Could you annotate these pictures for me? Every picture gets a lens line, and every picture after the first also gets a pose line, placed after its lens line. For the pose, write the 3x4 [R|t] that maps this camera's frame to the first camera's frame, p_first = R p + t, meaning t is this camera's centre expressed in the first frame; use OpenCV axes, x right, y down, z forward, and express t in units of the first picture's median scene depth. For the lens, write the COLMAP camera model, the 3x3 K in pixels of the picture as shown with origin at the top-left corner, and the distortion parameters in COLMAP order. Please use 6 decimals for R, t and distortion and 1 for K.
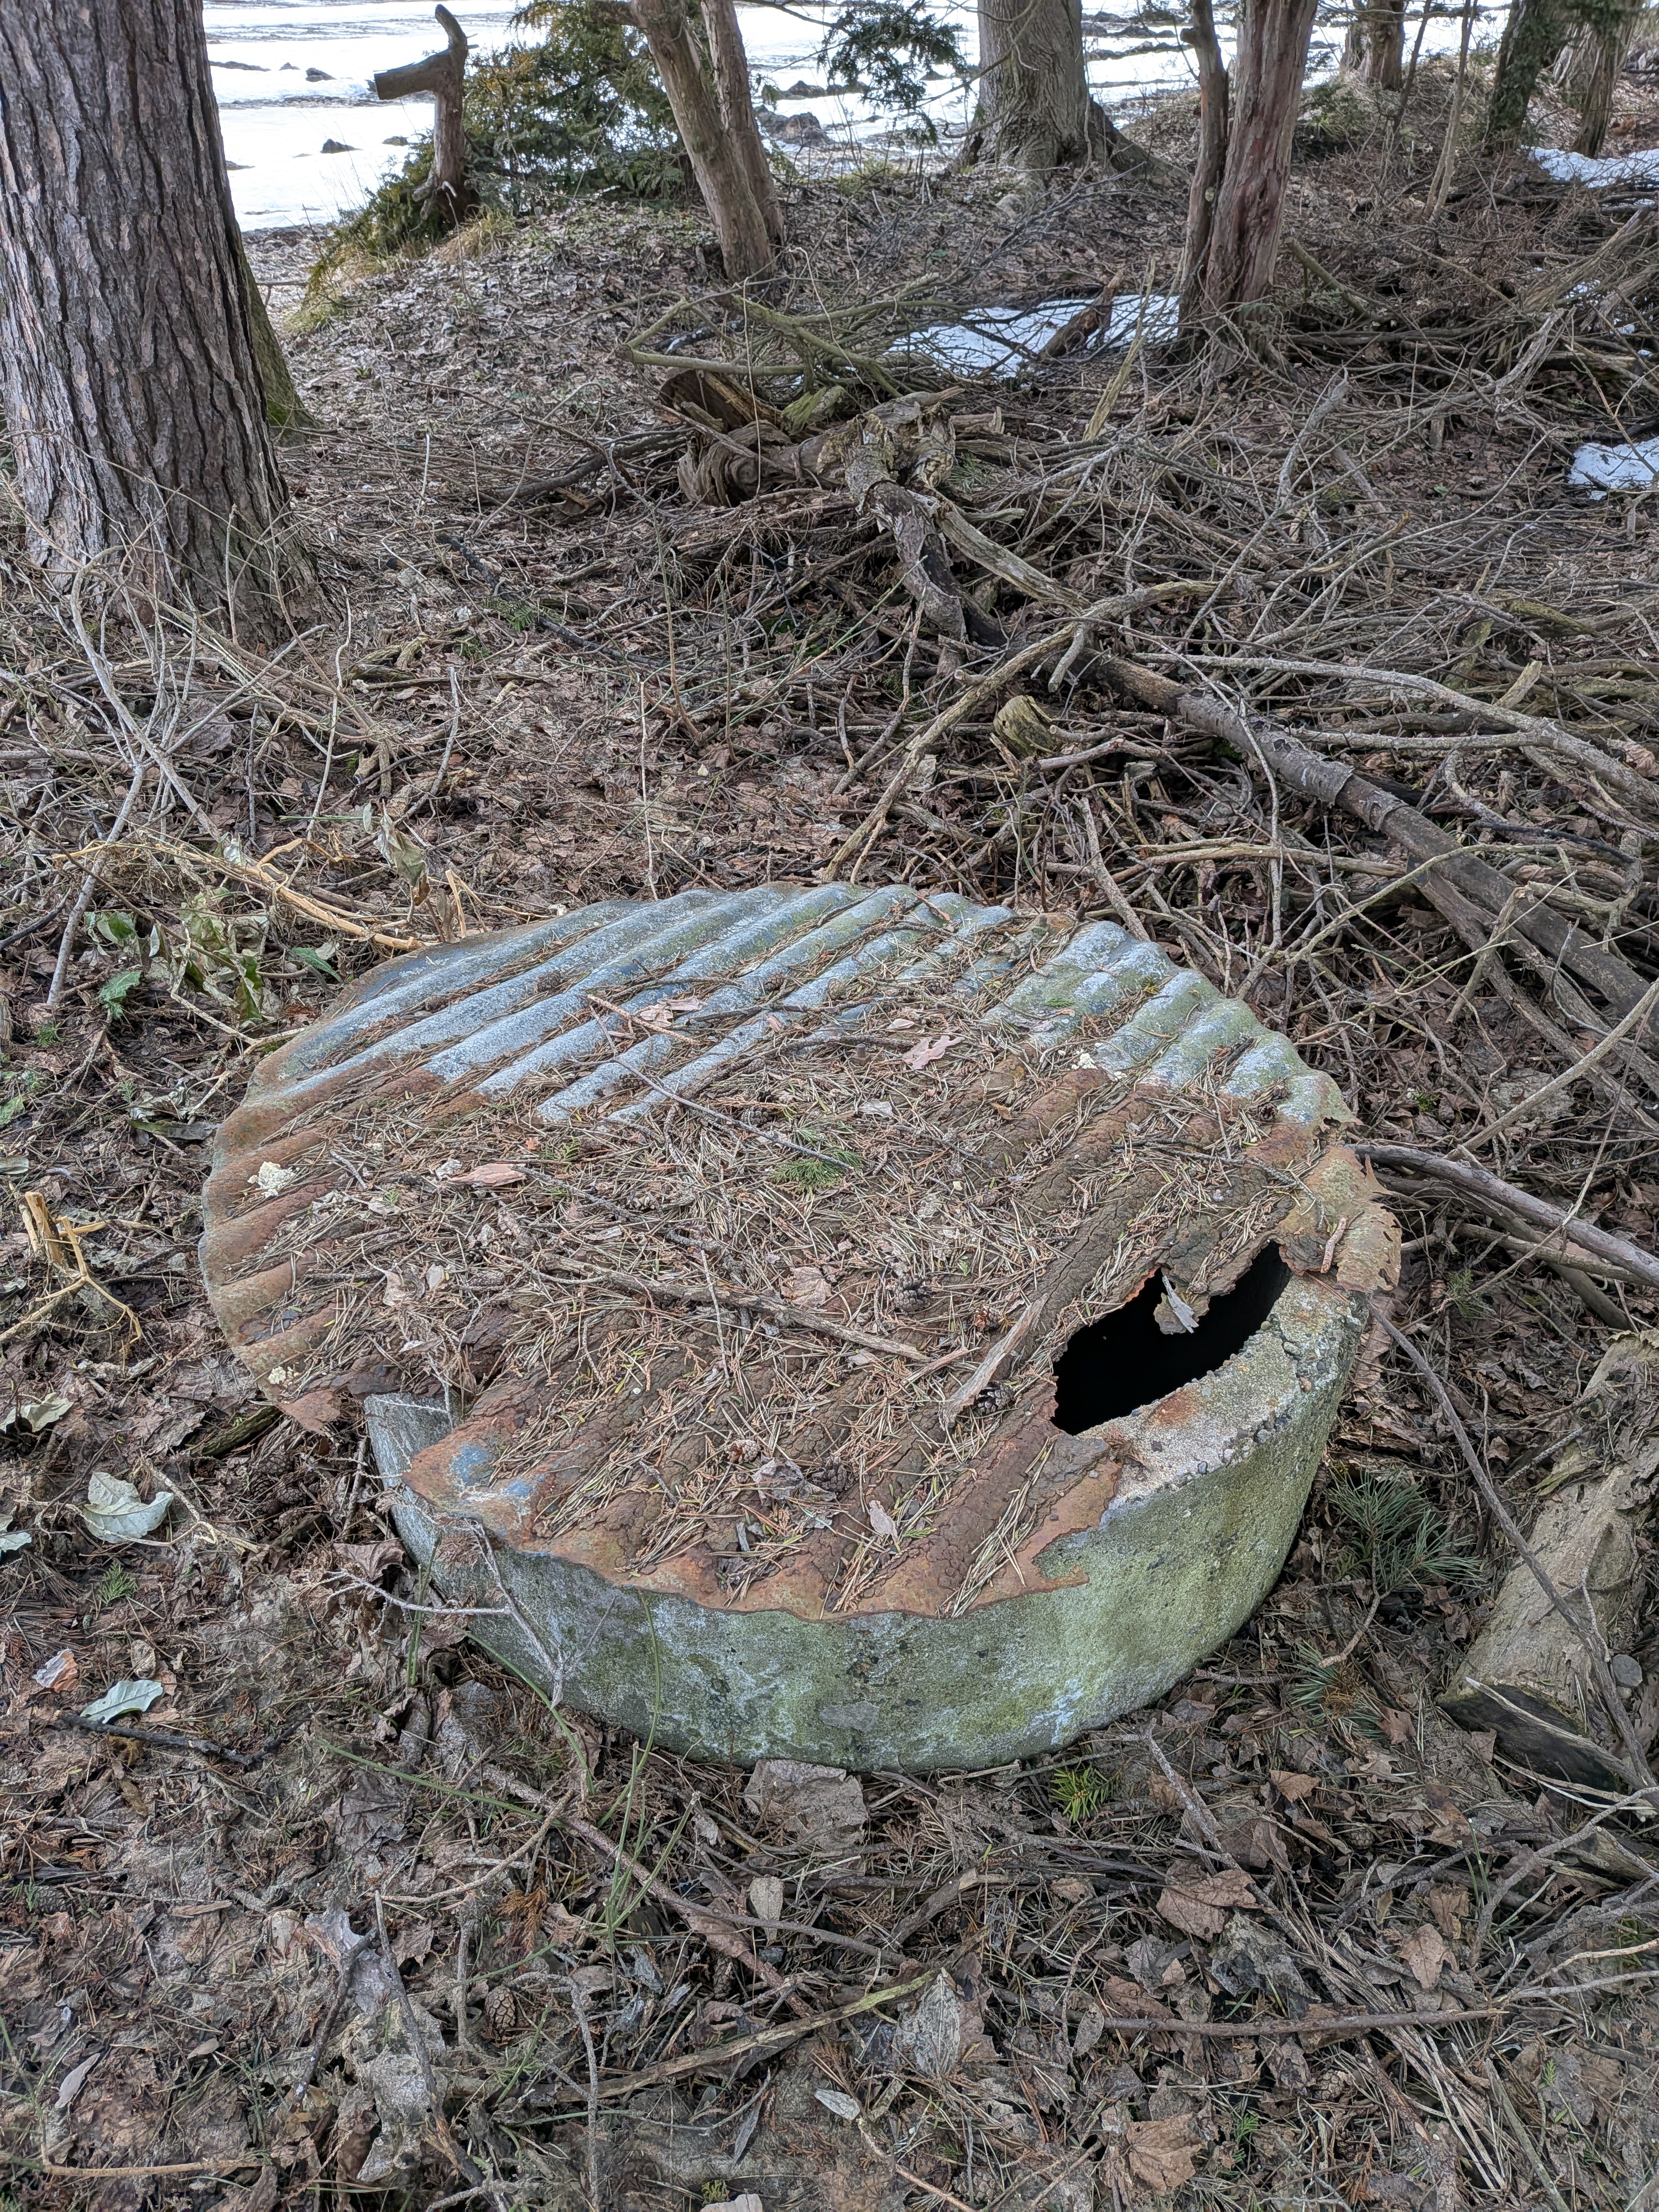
lens RADIAL K [[1578.6, 0, 834.4], [0, 1578.6, 1107.5], [0, 0, 1]] dist [0.004066, -0.026826]
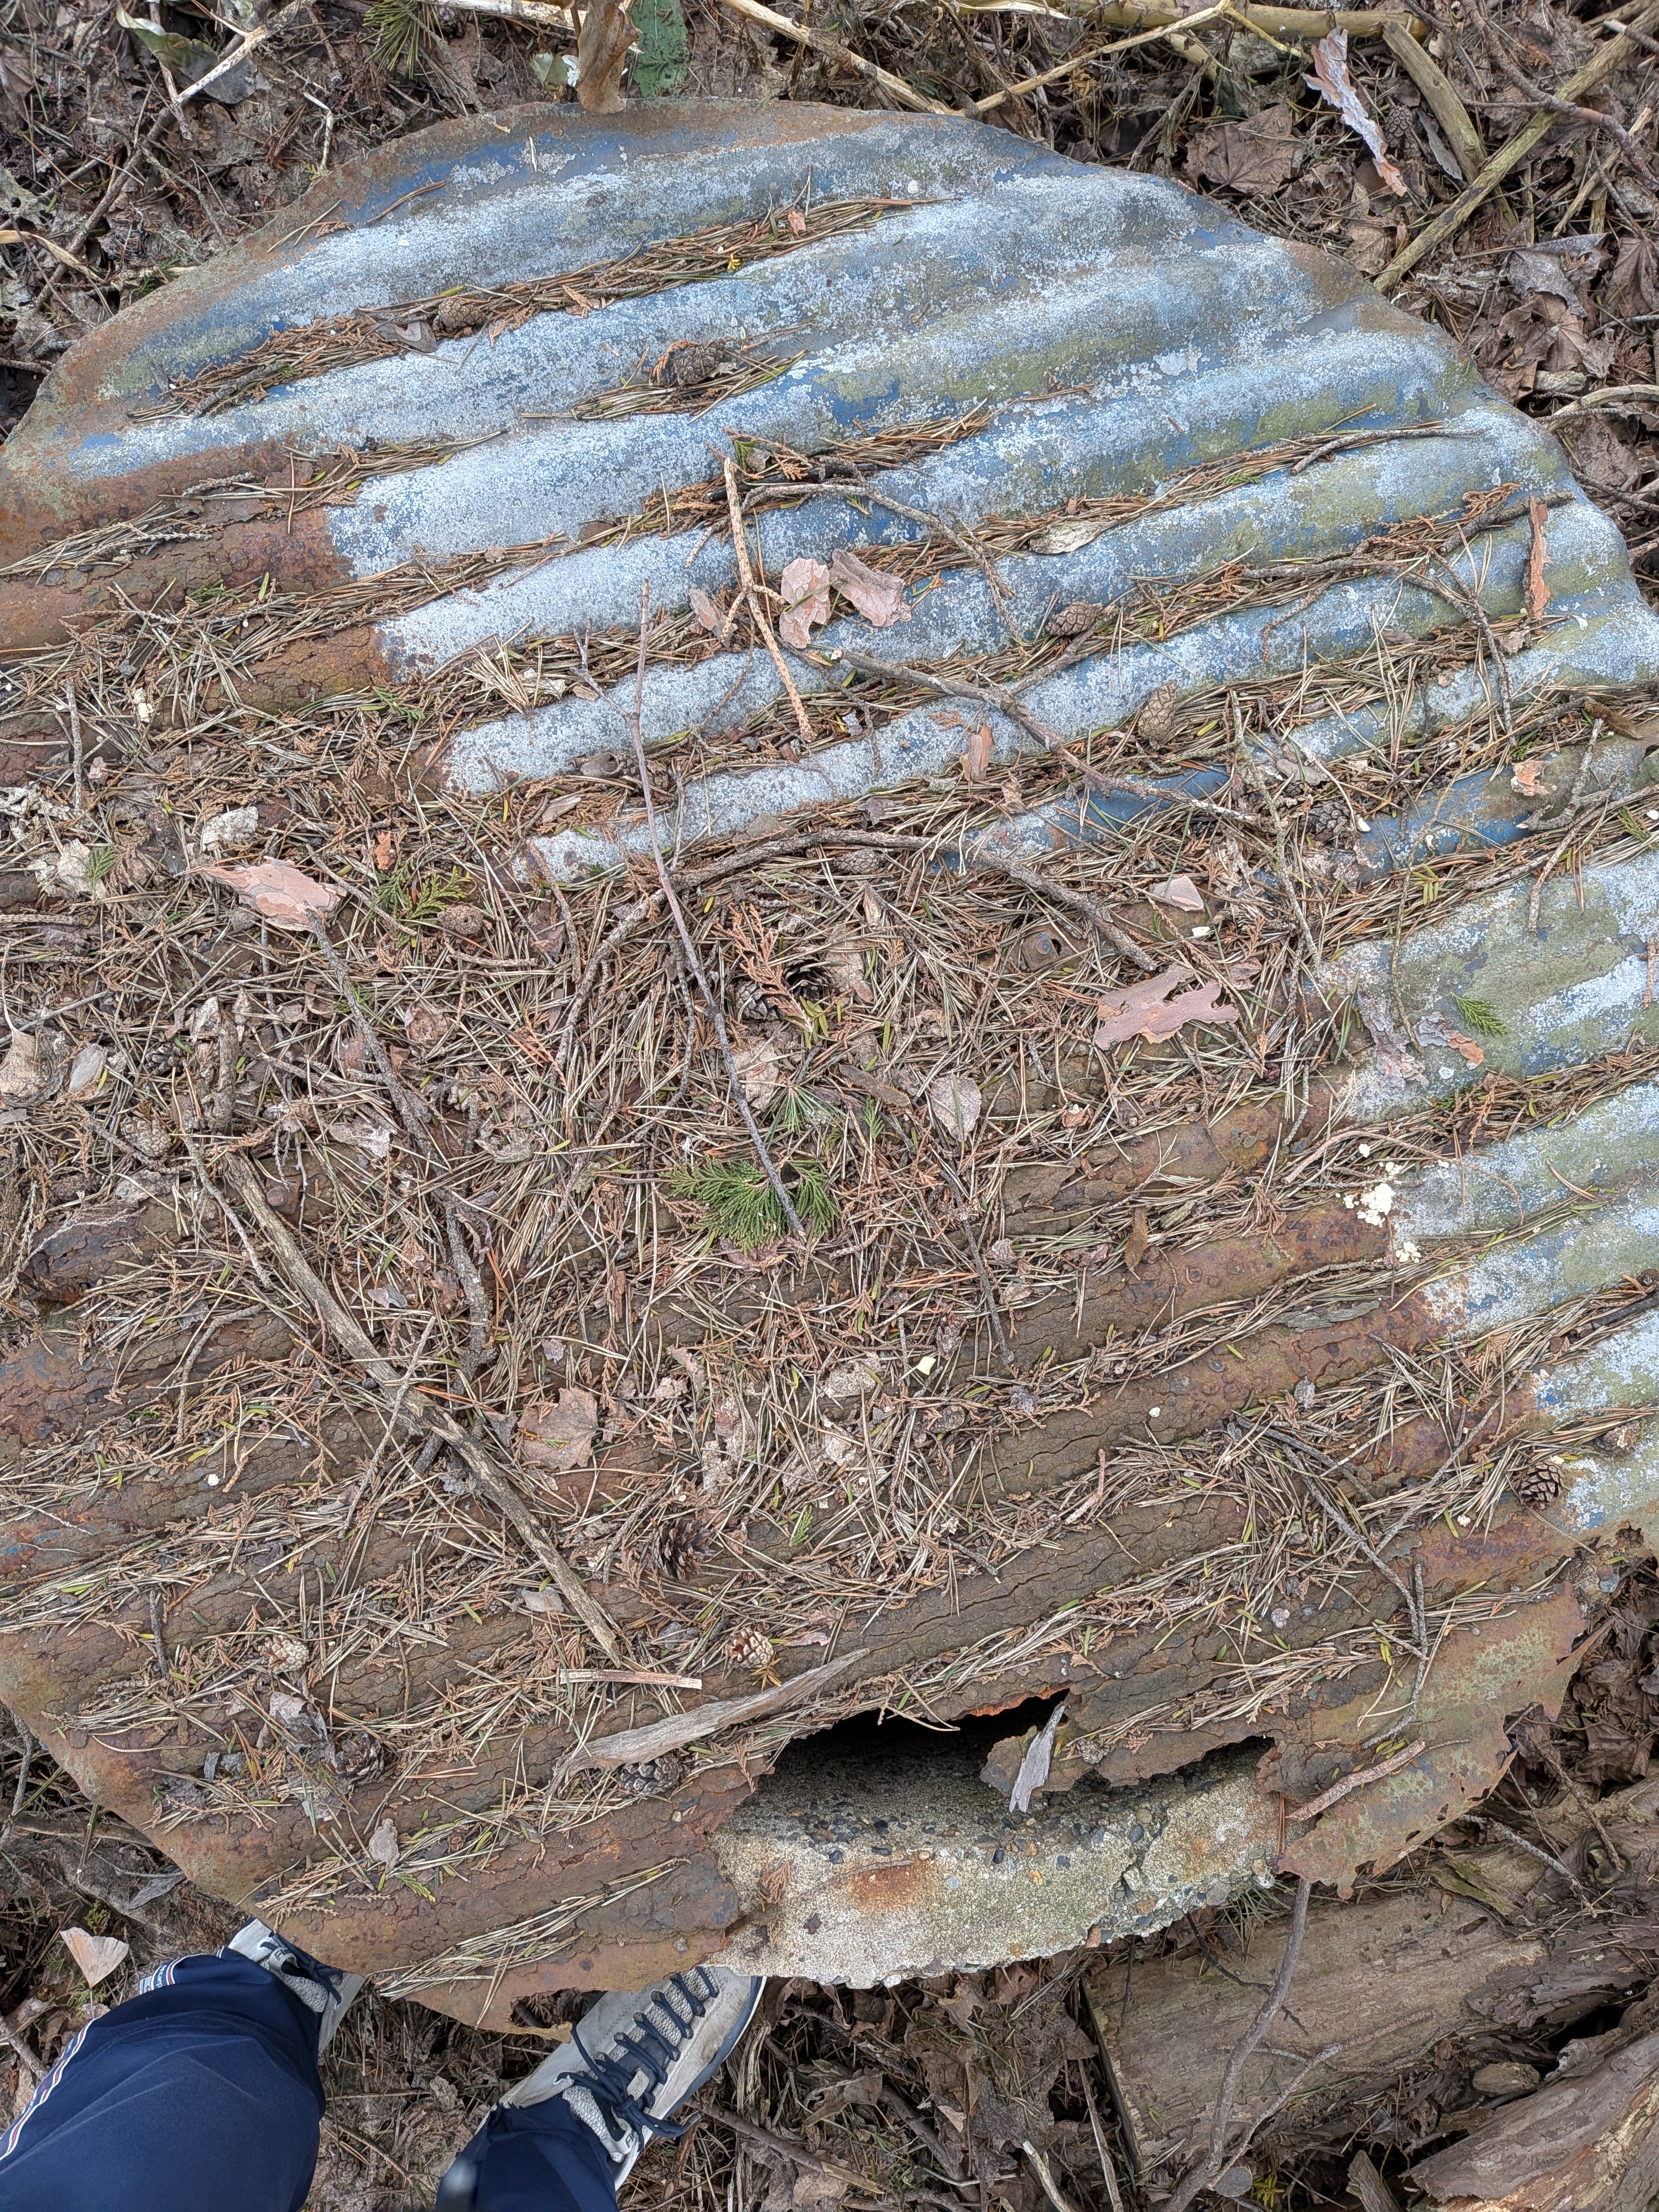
lens RADIAL K [[1578.6, 0, 809.8], [0, 1578.6, 1154.6], [0, 0, 1]] dist [0.004066, -0.026826]
pose [[0.799499, 0.600502, 0.014101, -0.010921], [-0.375526, 0.481371, 0.791999, -0.388720], [0.468809, -0.638497, 0.610360, 0.596521]]
